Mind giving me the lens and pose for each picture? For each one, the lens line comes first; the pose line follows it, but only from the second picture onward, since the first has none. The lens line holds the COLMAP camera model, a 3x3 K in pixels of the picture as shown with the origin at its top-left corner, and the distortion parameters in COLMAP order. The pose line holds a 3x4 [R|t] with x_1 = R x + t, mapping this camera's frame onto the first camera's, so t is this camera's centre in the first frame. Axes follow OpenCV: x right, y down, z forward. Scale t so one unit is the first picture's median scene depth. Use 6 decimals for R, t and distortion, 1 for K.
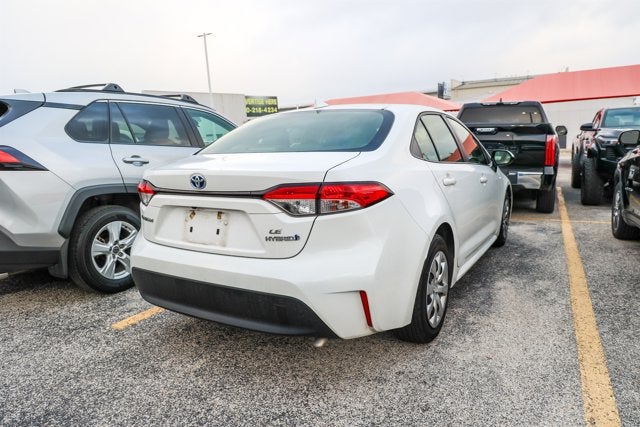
lens RADIAL K [[440.8, 0, 317.7], [0, 440.8, 215.6], [0, 0, 1]] dist [-0.079475, 0.044498]
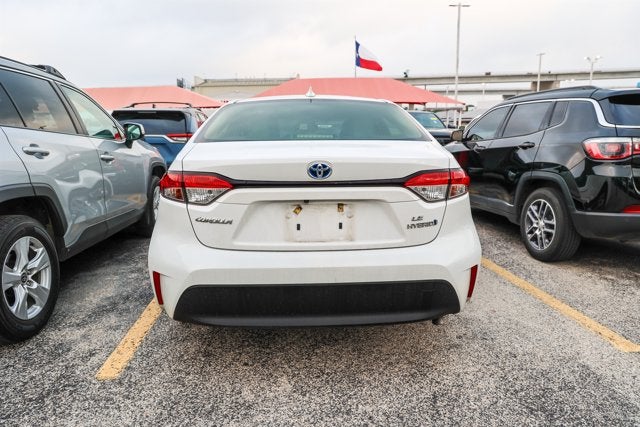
lens RADIAL K [[440.8, 0, 320.7], [0, 440.8, 216.5], [0, 0, 1]] dist [-0.079475, 0.044498]
pose [[0.830125, -0.074632, 0.552559, -0.717896], [0.069841, 0.997114, 0.029751, -0.011139], [-0.553185, 0.013894, 0.832942, 0.251614]]
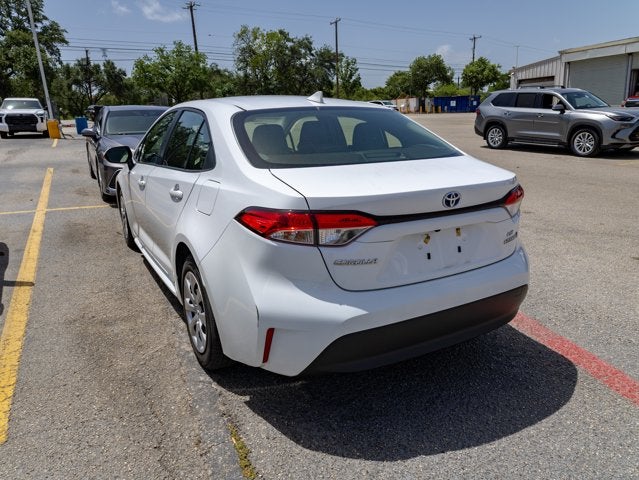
lens RADIAL K [[468.6, 0, 319.1], [0, 468.6, 244.2], [0, 0, 1]] dist [-0.002982, 0.002616]
pose [[0.491718, -0.221577, 0.842091, -1.153974], [0.129813, 0.974929, 0.180729, -0.184130], [-0.861024, 0.020447, 0.508153, 0.705158]]
